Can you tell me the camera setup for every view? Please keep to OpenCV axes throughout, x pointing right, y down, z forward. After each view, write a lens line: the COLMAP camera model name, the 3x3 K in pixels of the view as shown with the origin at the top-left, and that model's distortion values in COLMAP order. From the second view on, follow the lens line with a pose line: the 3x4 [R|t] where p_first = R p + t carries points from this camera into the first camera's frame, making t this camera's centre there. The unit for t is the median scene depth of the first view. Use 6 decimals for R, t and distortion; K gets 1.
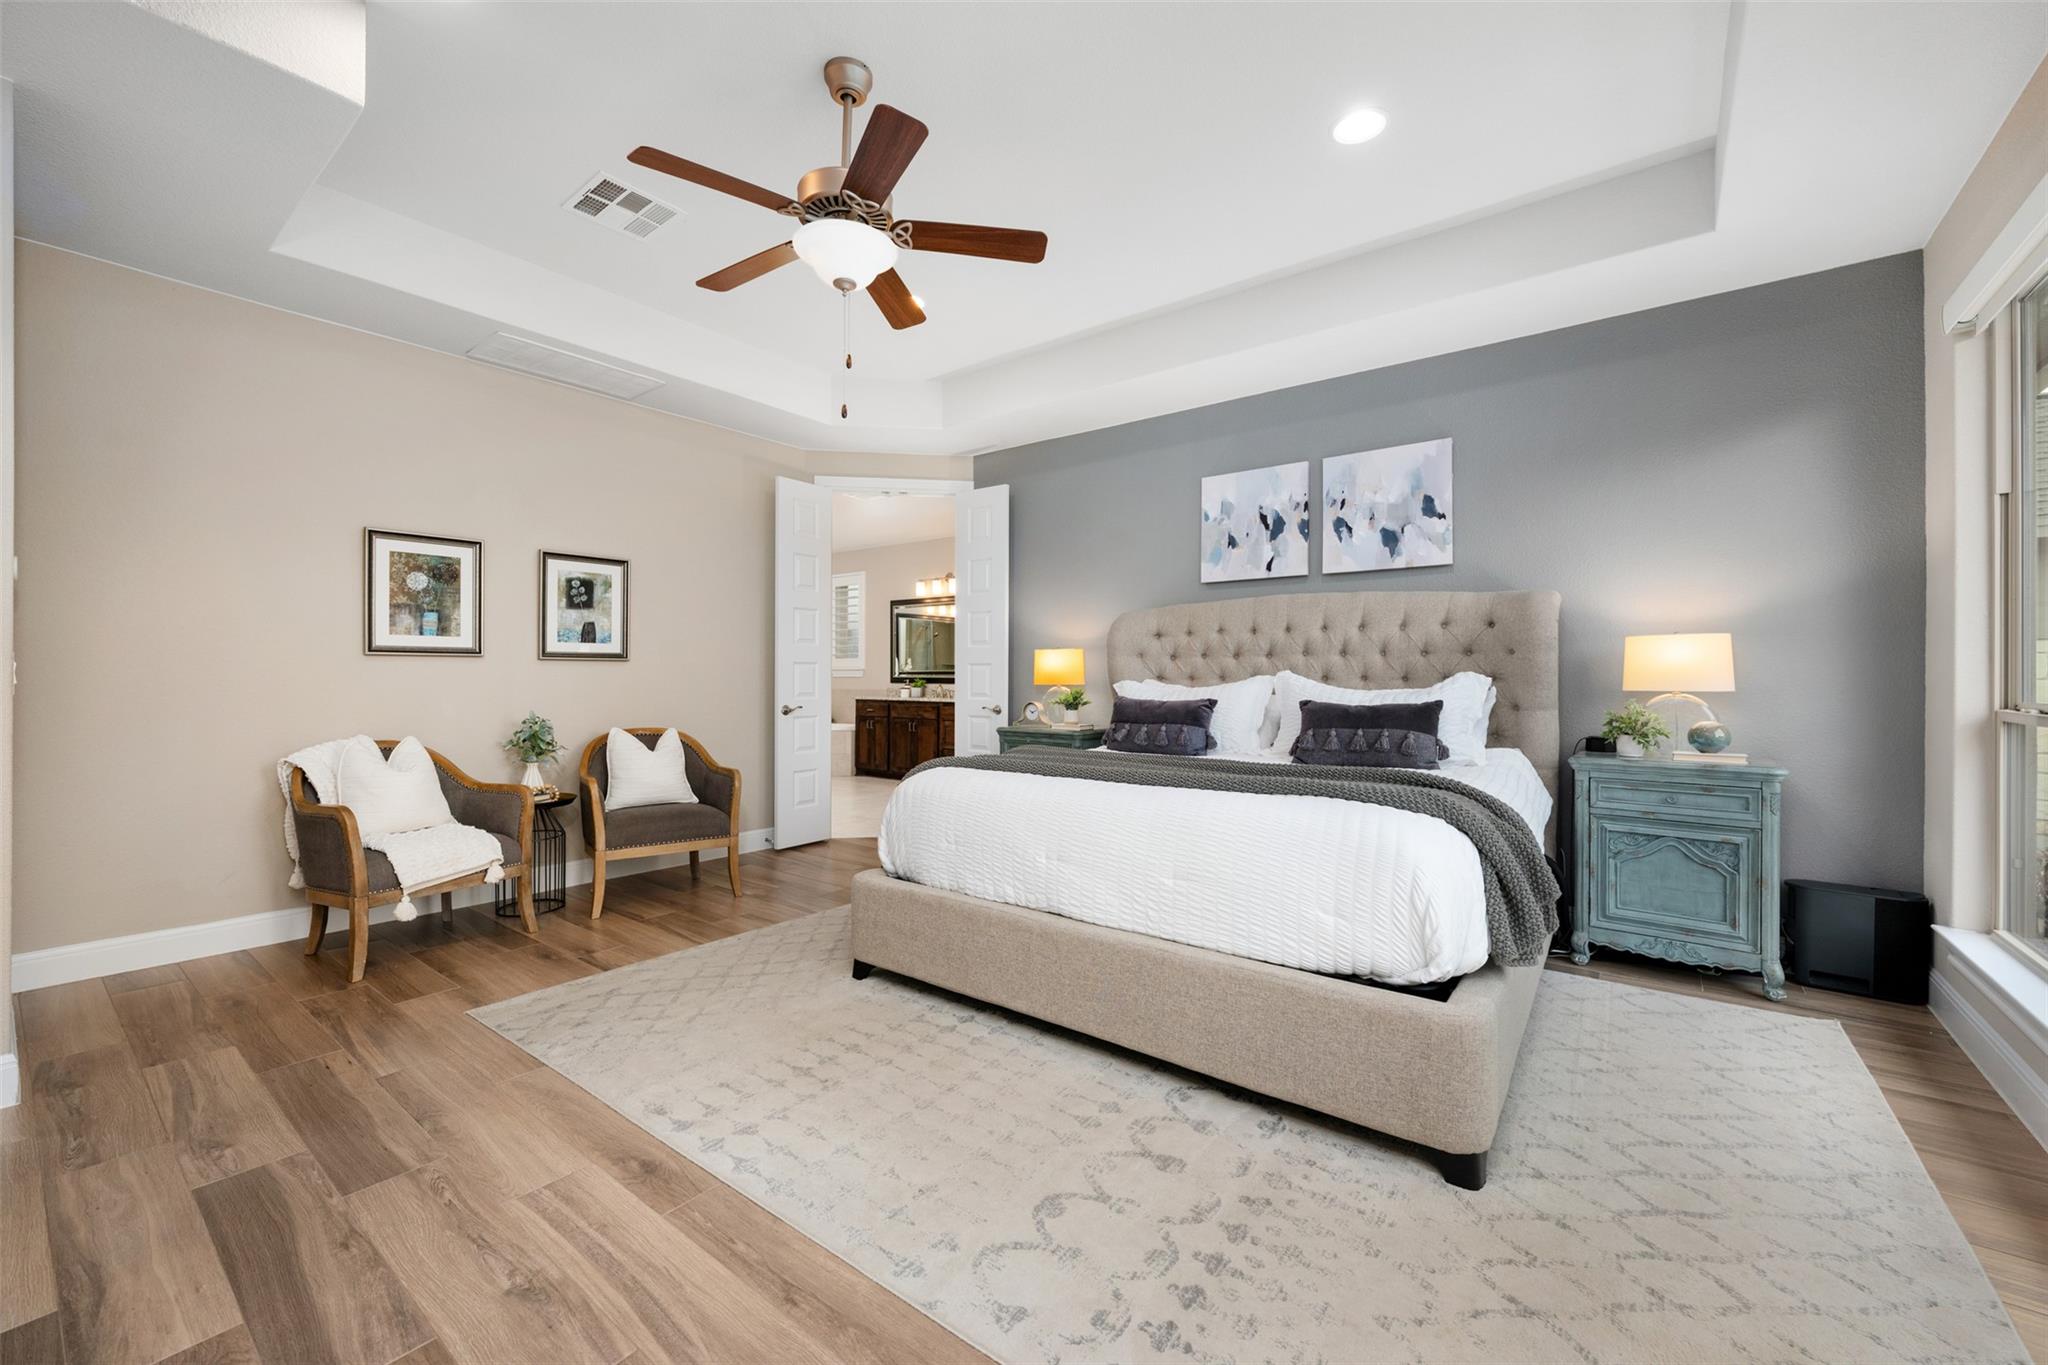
lens RADIAL K [[814.5, 0, 1019.4], [0, 814.5, 676.1], [0, 0, 1]] dist [-0.004668, -0.000113]
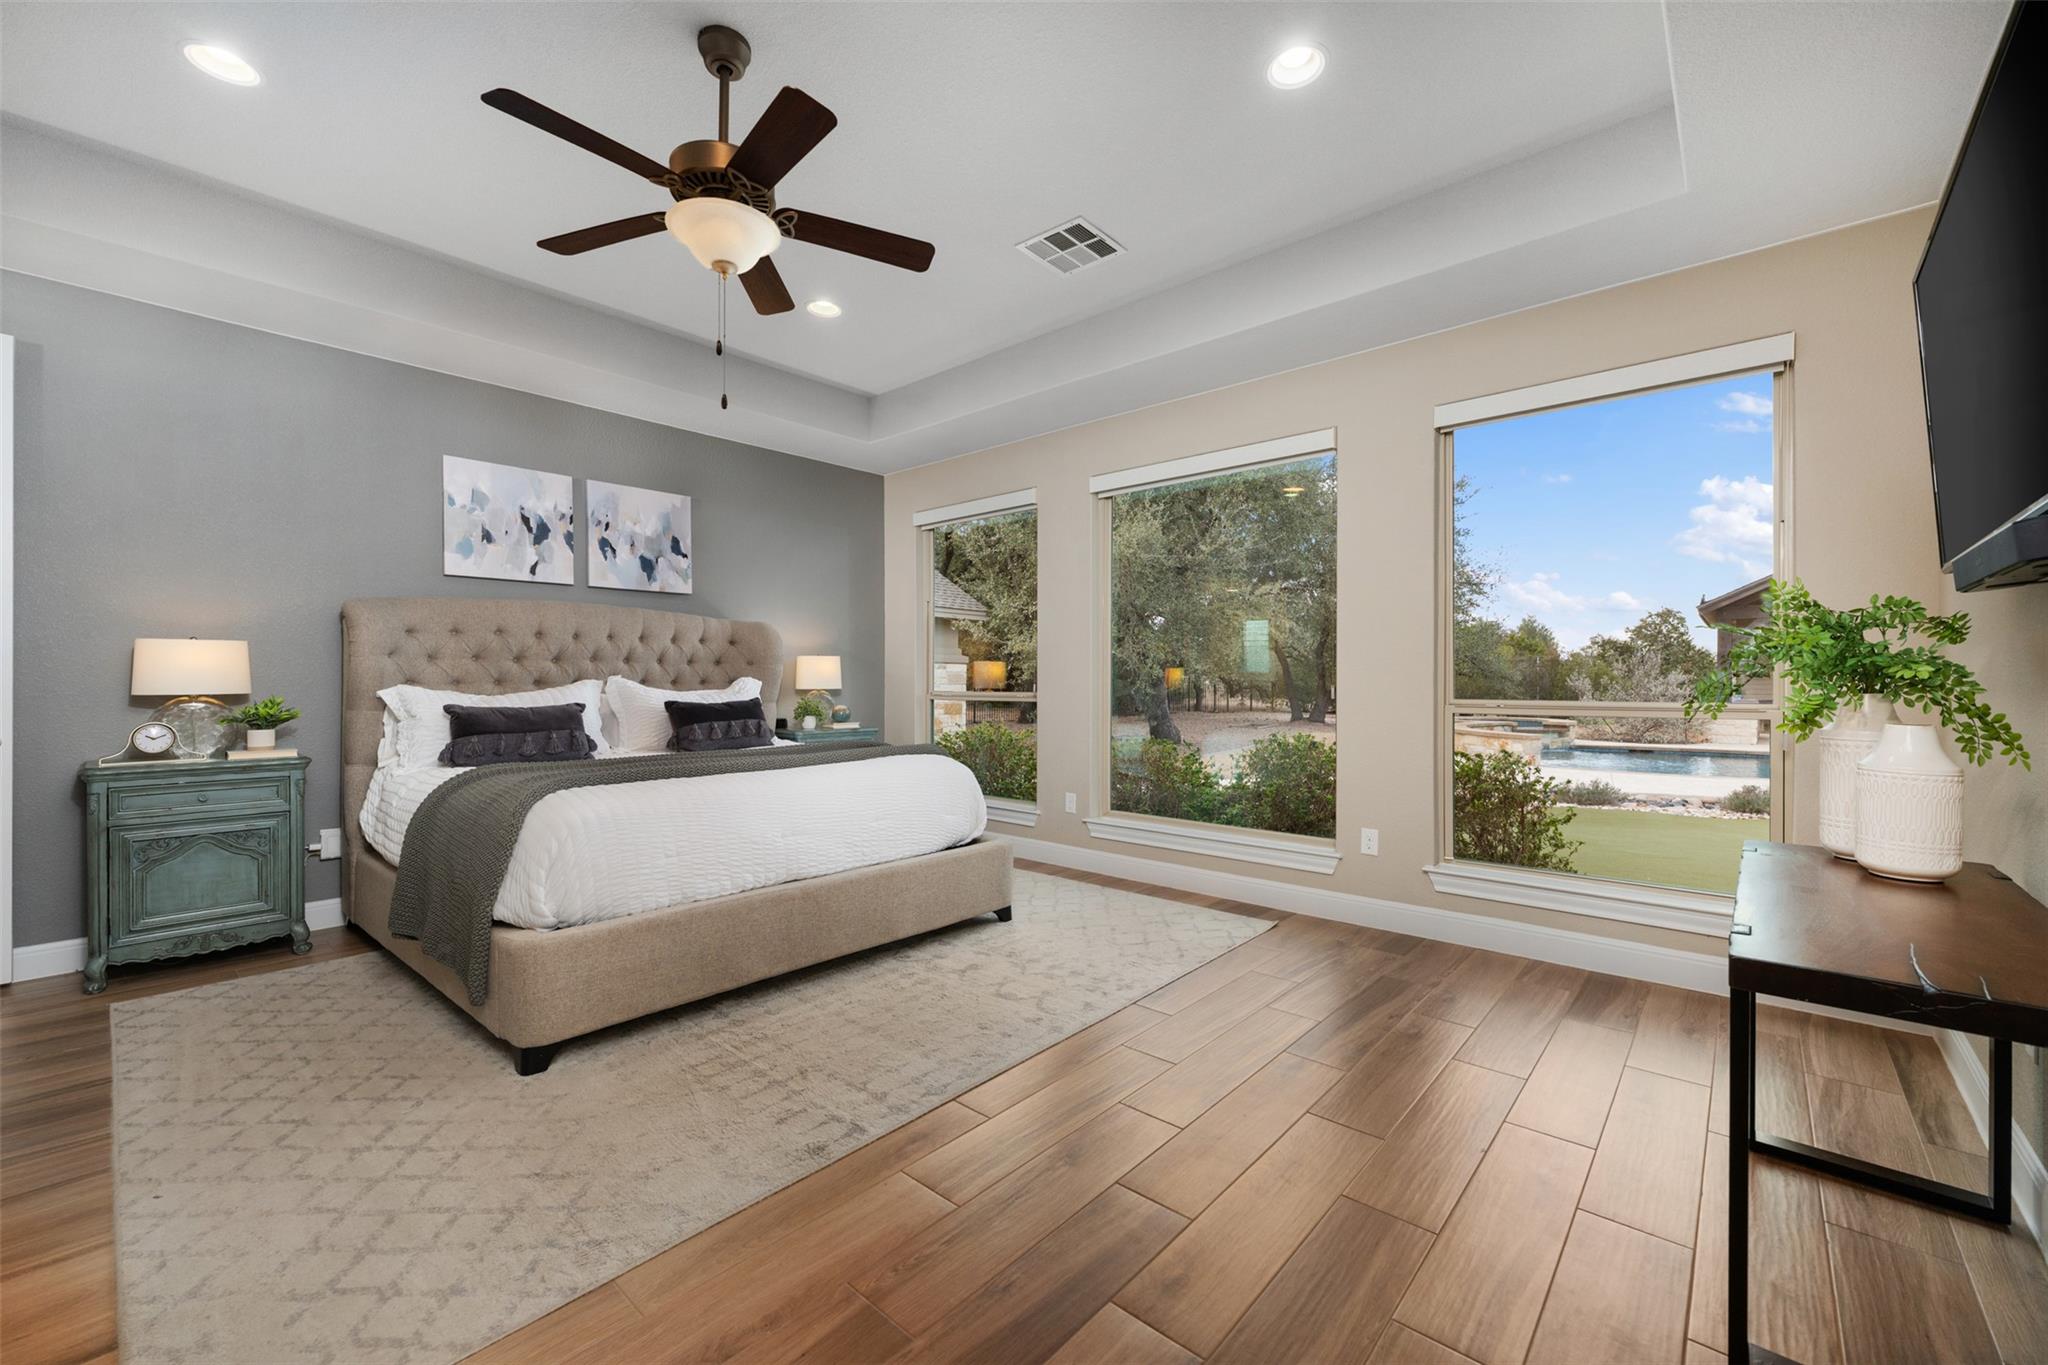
lens RADIAL K [[814.5, 0, 1024.7], [0, 814.5, 683.1], [0, 0, 1]] dist [-0.004668, -0.000113]
pose [[0.066271, -0.005303, 0.997788, -0.704810], [-0.001441, 0.999984, 0.005410, -0.003091], [-0.997801, -0.001797, 0.066263, 0.364600]]
